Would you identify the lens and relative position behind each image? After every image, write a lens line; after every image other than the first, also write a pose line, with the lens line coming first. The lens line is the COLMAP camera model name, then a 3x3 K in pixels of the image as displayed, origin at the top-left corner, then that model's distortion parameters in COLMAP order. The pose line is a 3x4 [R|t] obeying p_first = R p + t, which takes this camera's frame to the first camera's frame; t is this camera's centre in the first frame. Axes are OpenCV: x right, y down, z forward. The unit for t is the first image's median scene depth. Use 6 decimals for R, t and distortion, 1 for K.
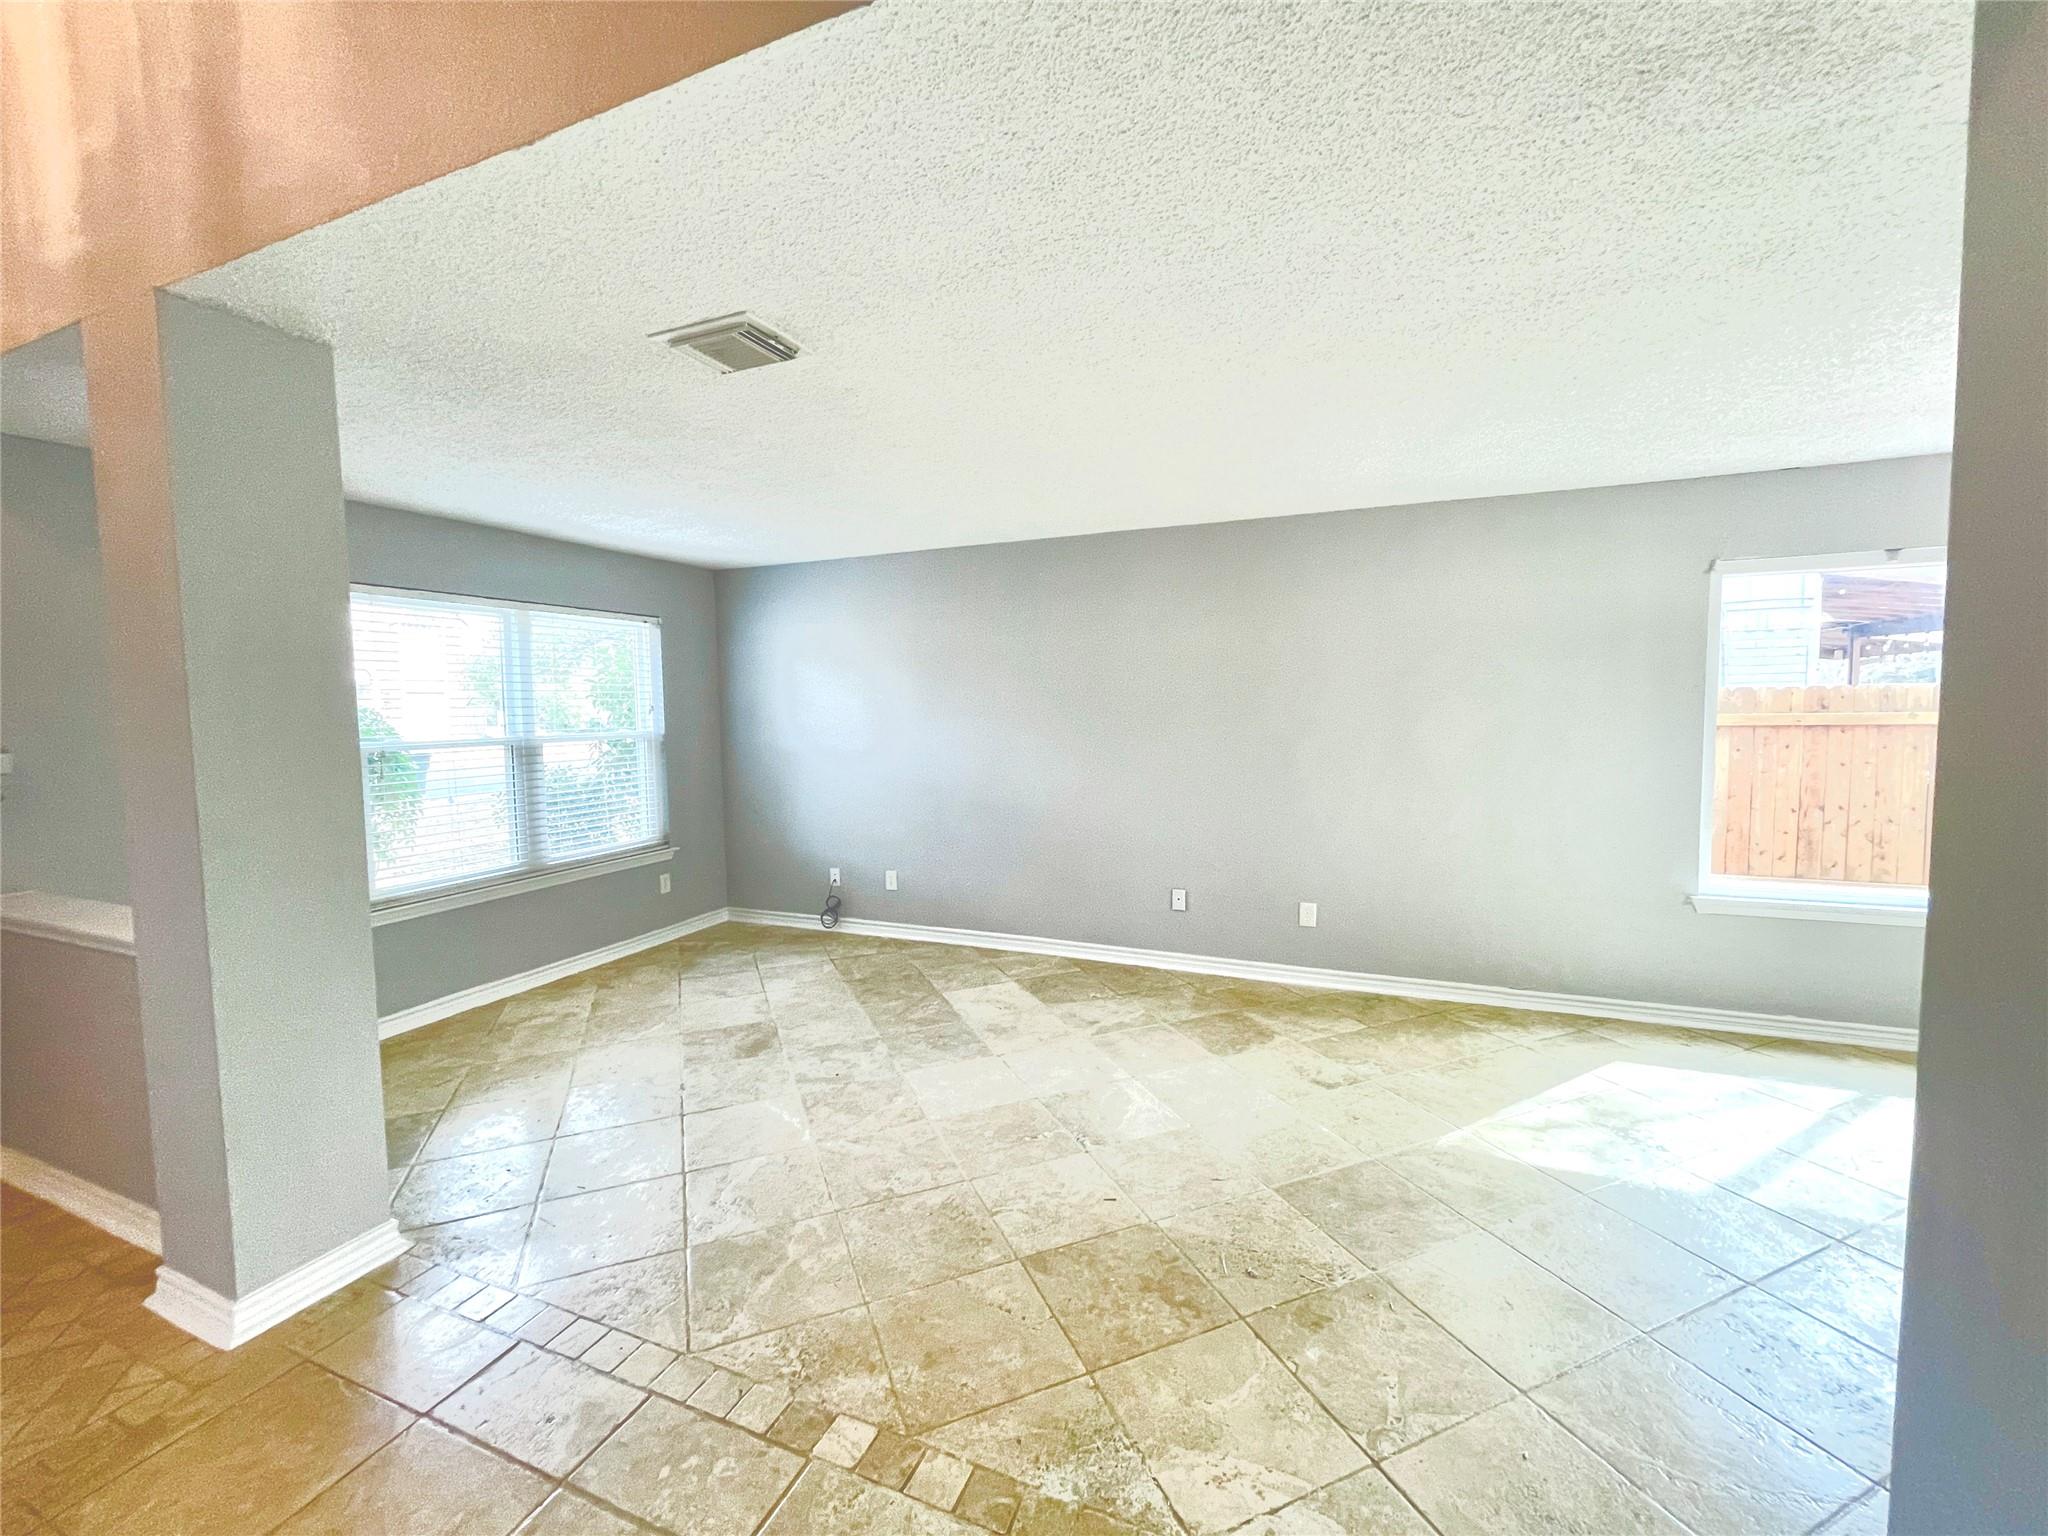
lens RADIAL K [[826.4, 0, 1027.9], [0, 826.4, 755.1], [0, 0, 1]] dist [0.000204, -0.000166]
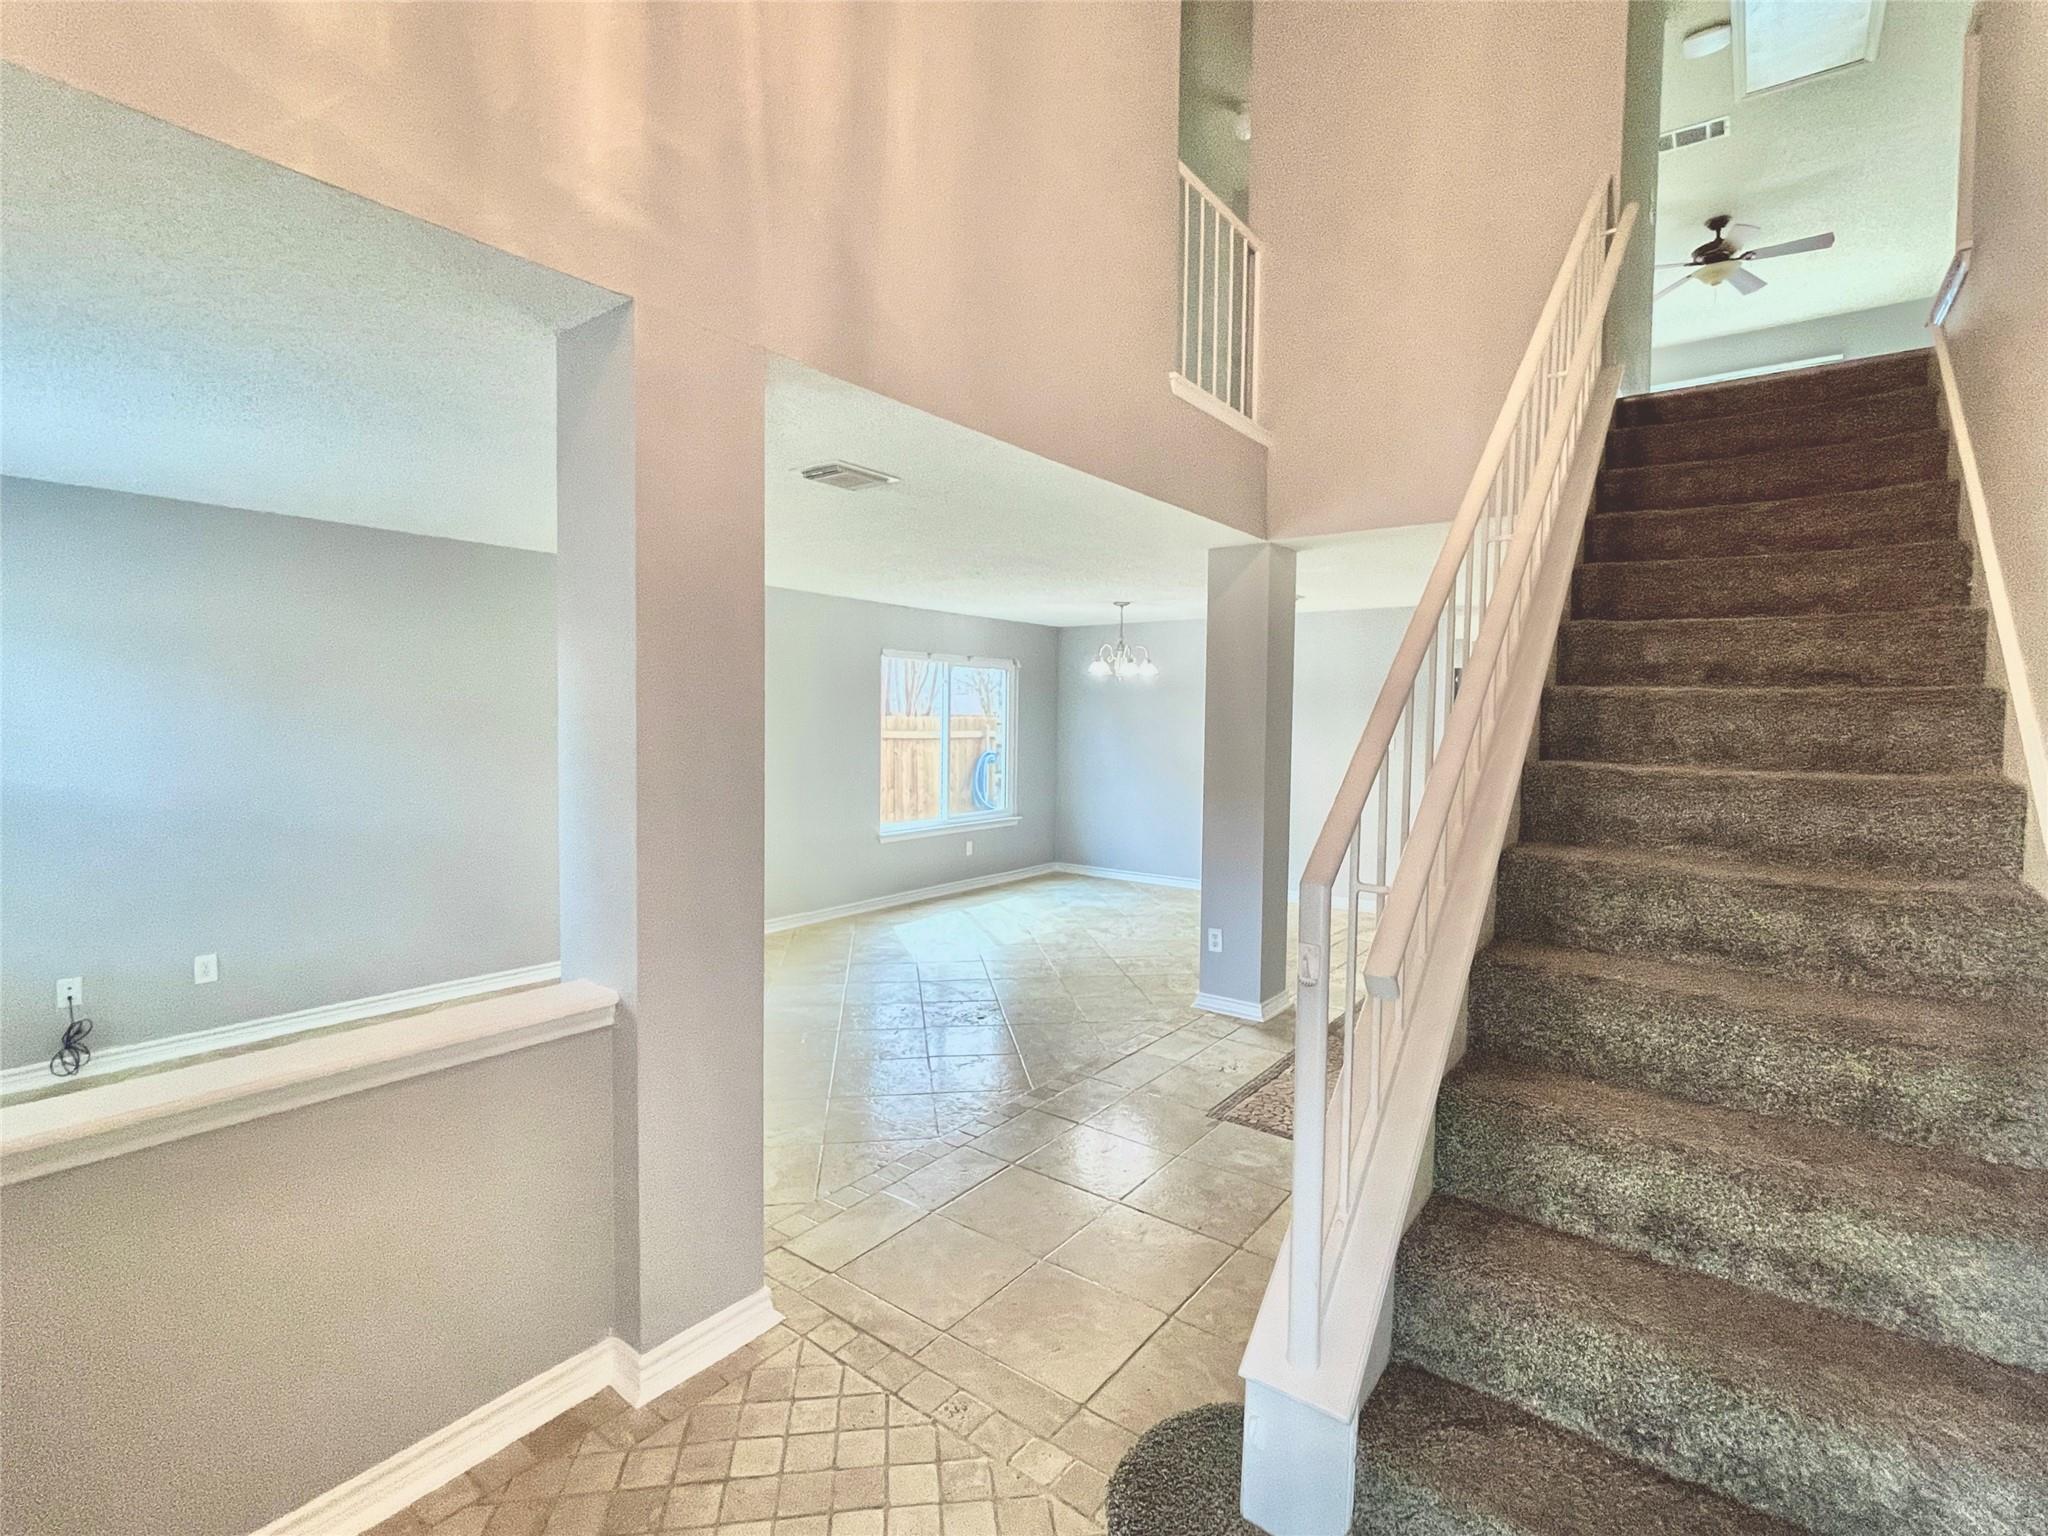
lens RADIAL K [[952.3, 0, 1029.8], [0, 952.3, 761.8], [0, 0, 1]] dist [0.003779, 0.000260]
pose [[0.238729, -0.023385, 0.970805, -1.080270], [0.050332, 0.998664, 0.011679, 0.005840], [-0.969781, 0.046075, 0.239587, 0.192401]]
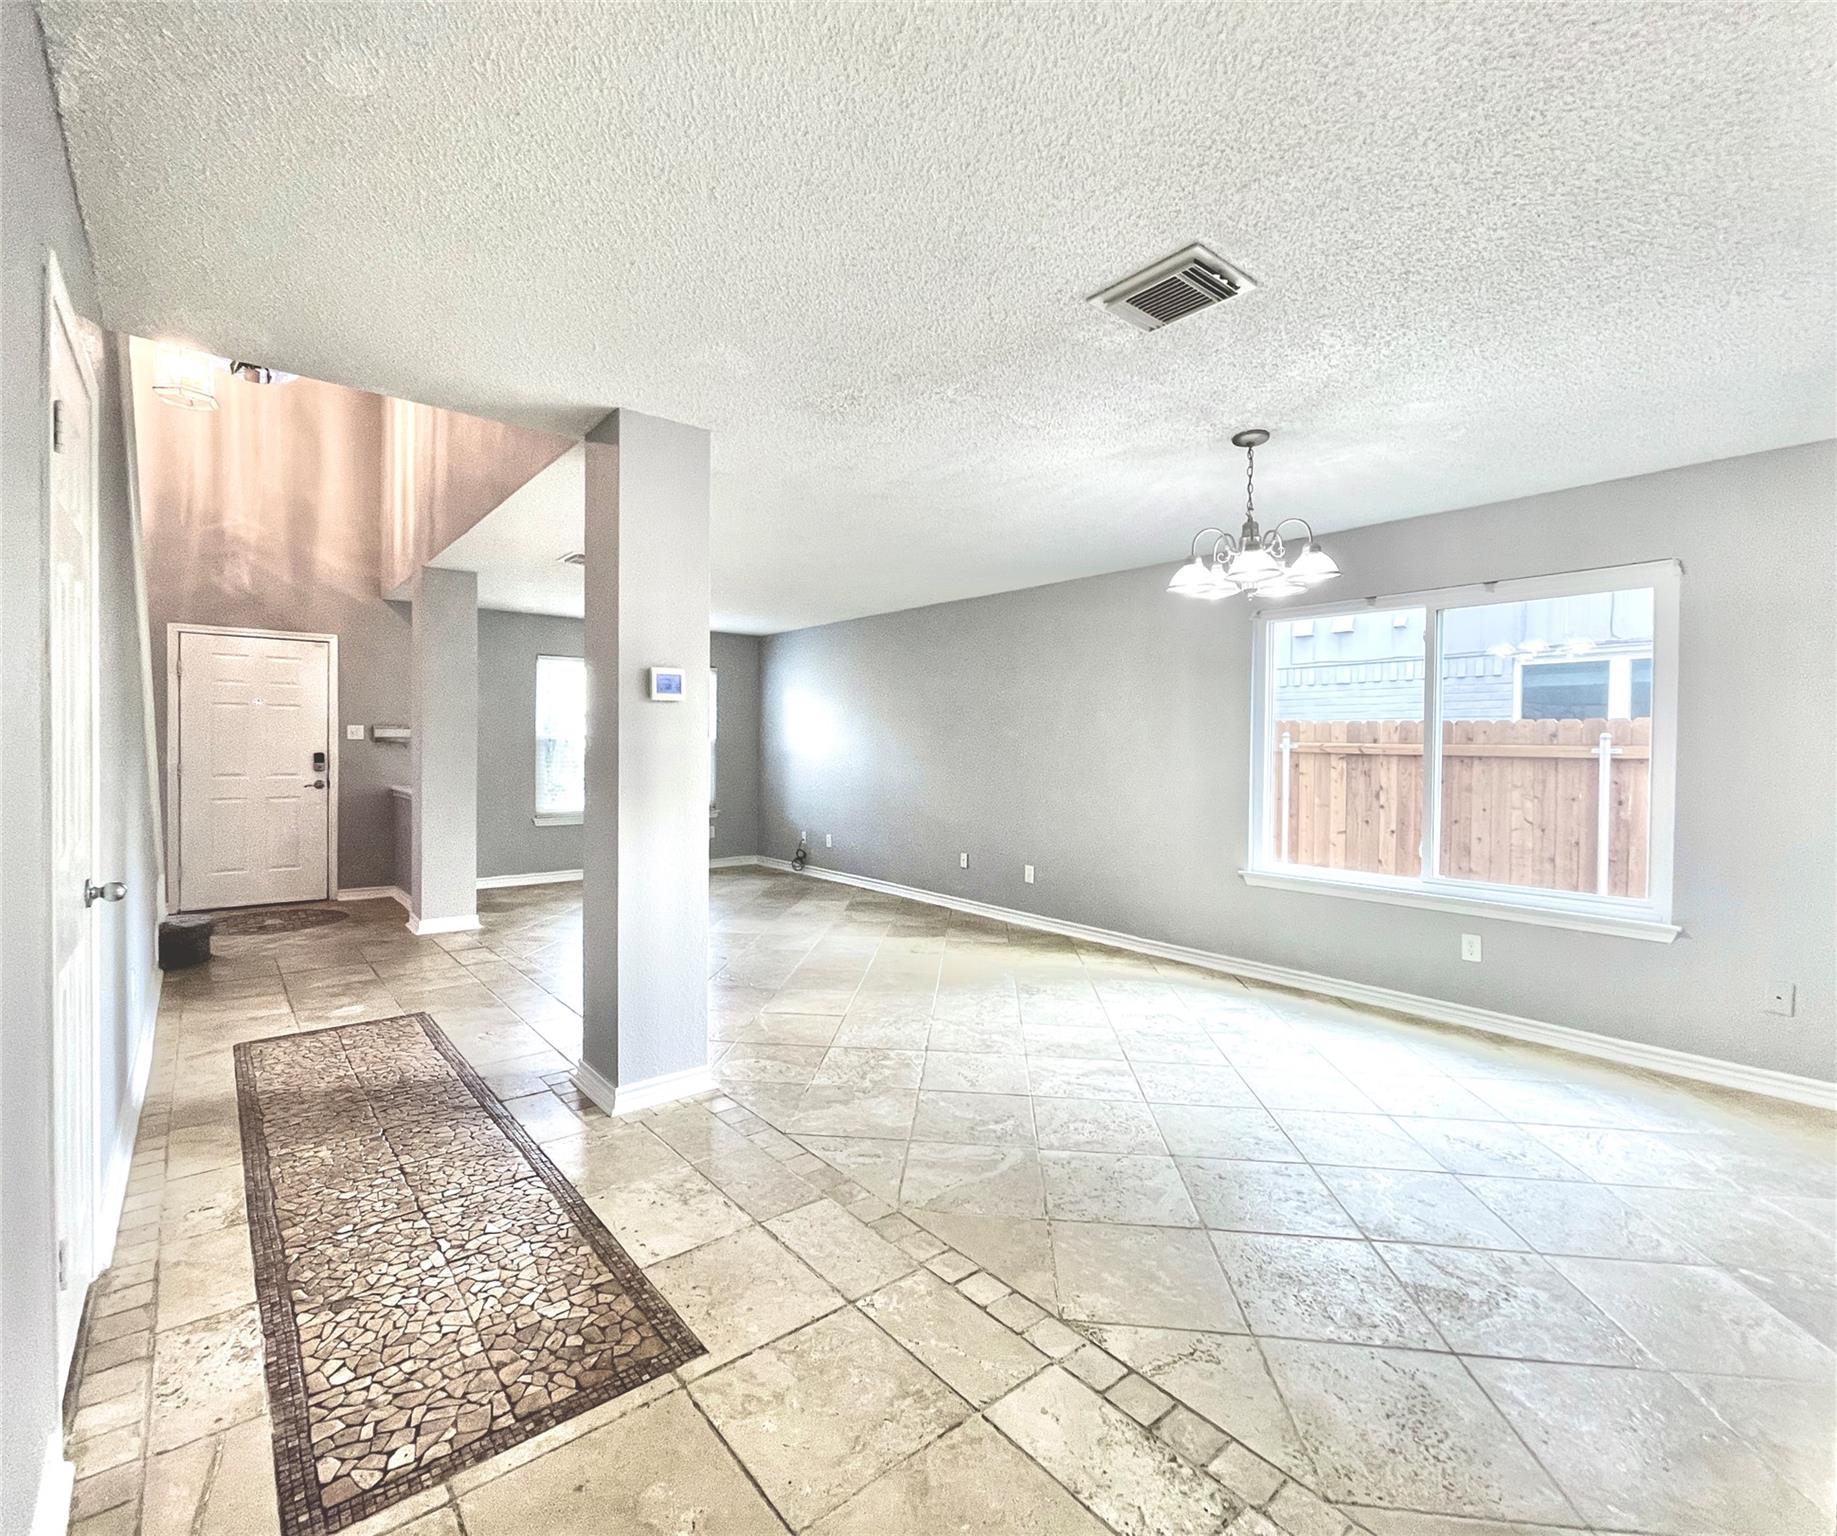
lens RADIAL K [[851.6, 0, 883.8], [0, 851.6, 761.2], [0, 0, 1]] dist [0.004349, 0.000321]
pose [[0.874622, 0.031998, -0.483748, 0.964901], [-0.051903, 0.998265, -0.027810, 0.069497], [0.482019, 0.049431, 0.874765, -0.427592]]
